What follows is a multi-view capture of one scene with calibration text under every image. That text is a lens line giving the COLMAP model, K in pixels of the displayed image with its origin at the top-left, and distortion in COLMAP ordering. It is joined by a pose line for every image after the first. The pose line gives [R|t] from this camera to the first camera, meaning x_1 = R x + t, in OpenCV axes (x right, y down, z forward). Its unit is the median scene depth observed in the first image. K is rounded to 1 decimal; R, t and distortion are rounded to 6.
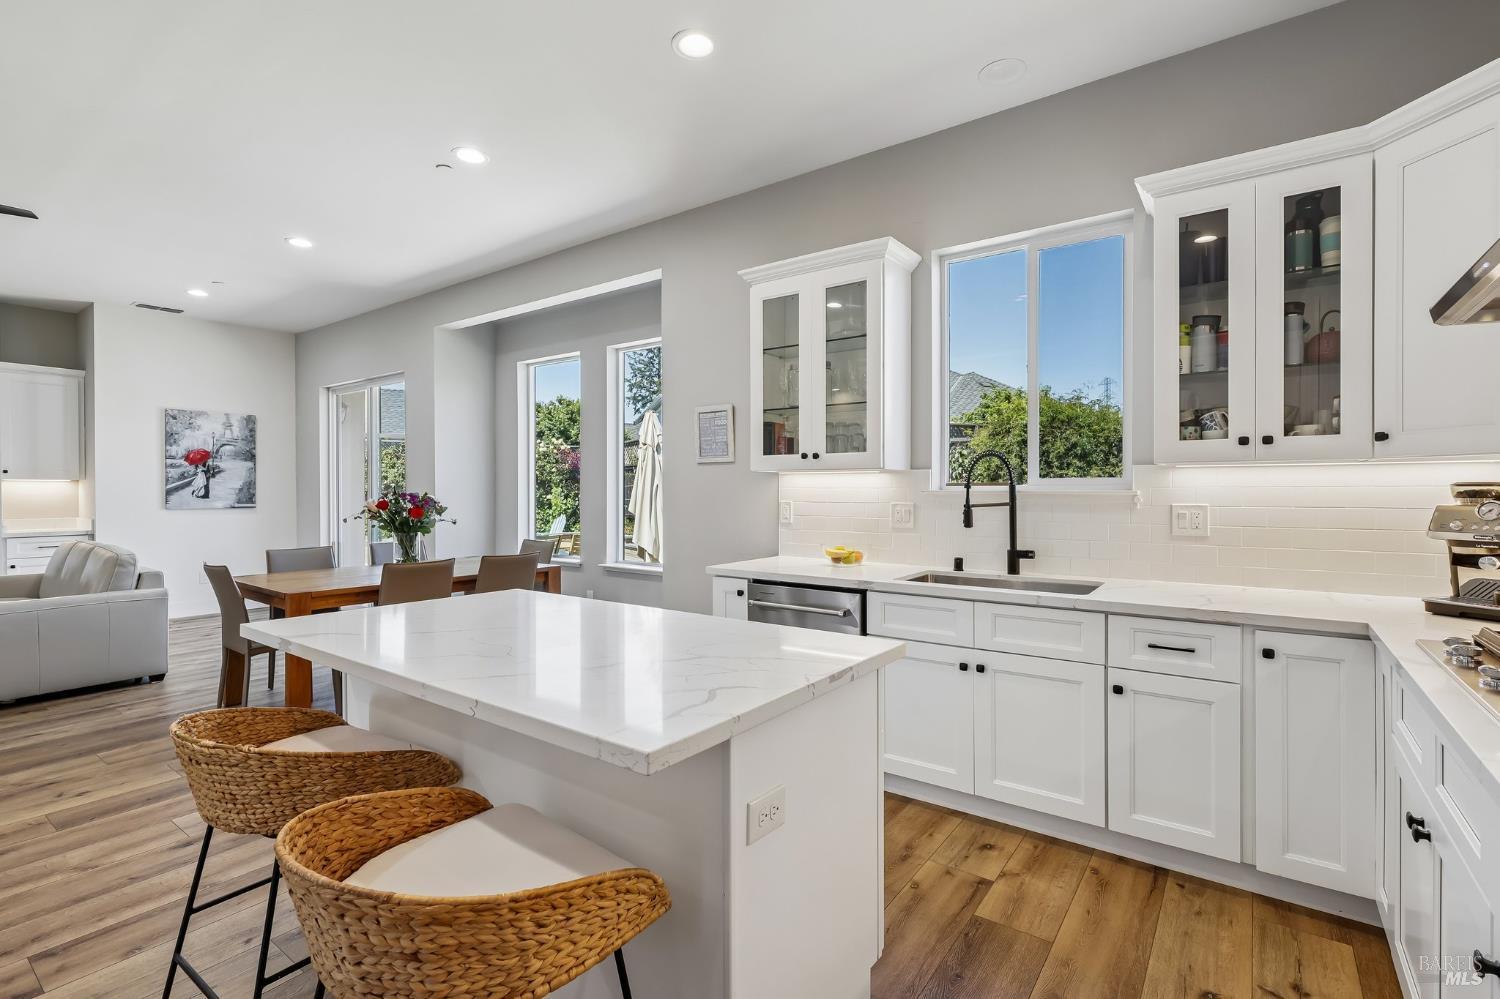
lens RADIAL K [[712.3, 0, 752.0], [0, 712.3, 493.8], [0, 0, 1]] dist [-0.000933, -0.000369]
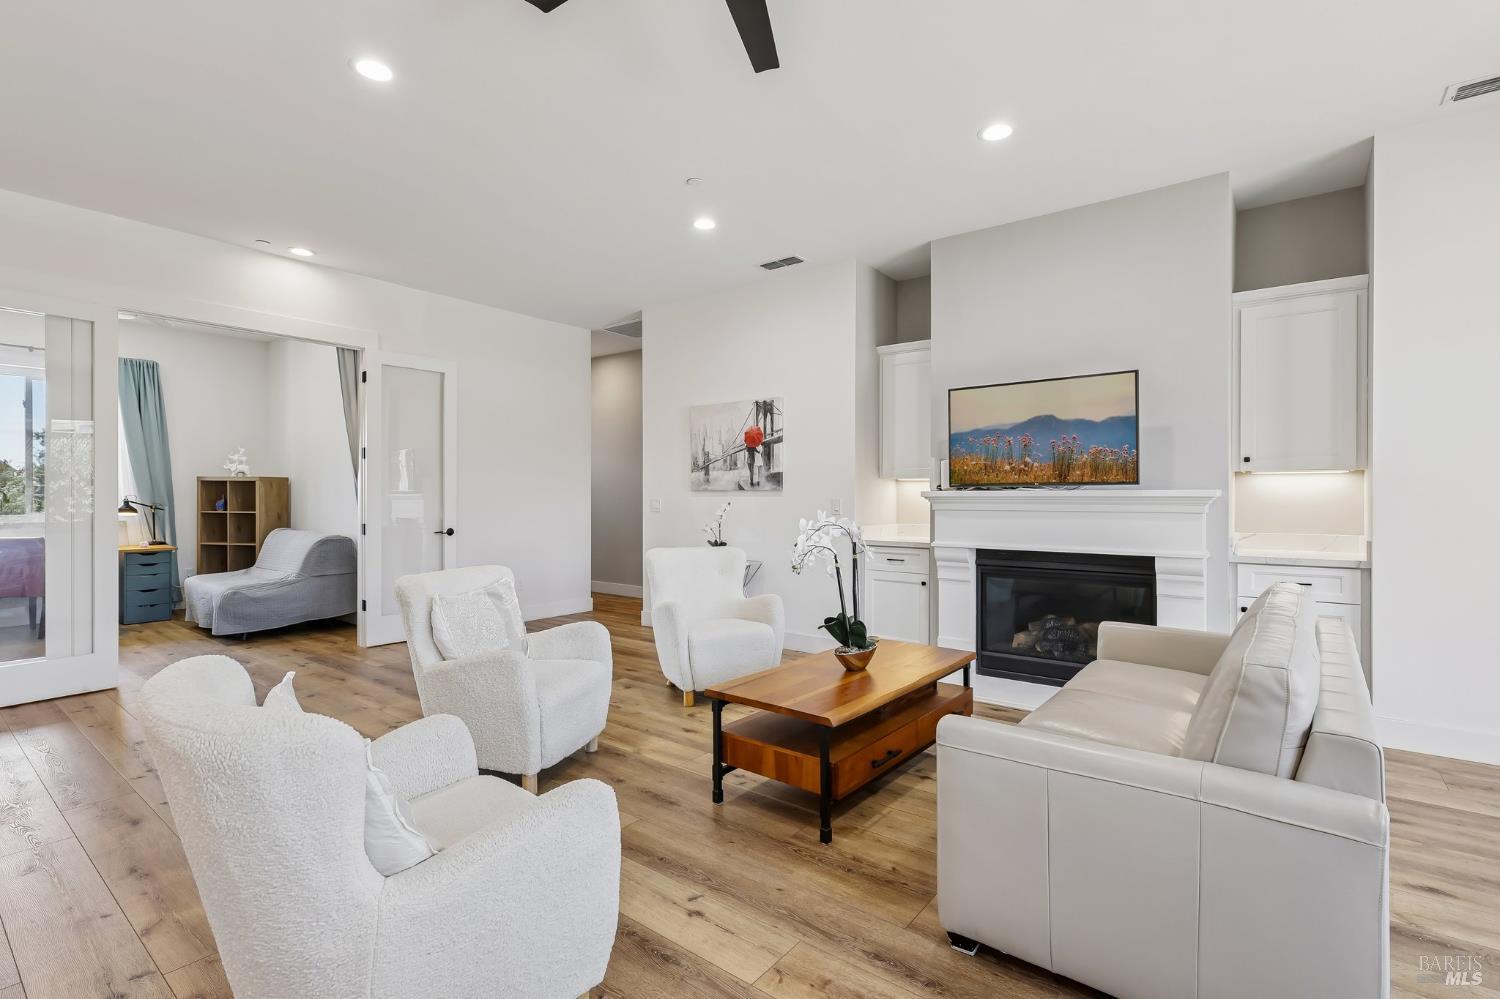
lens RADIAL K [[712.3, 0, 750.8], [0, 712.3, 499.5], [0, 0, 1]] dist [-0.000933, -0.000369]
pose [[-0.006137, 0.000097, -0.999981, -0.403584], [-0.005419, 0.999985, 0.000130, 0.007668], [0.999966, 0.005420, -0.006136, 0.560655]]
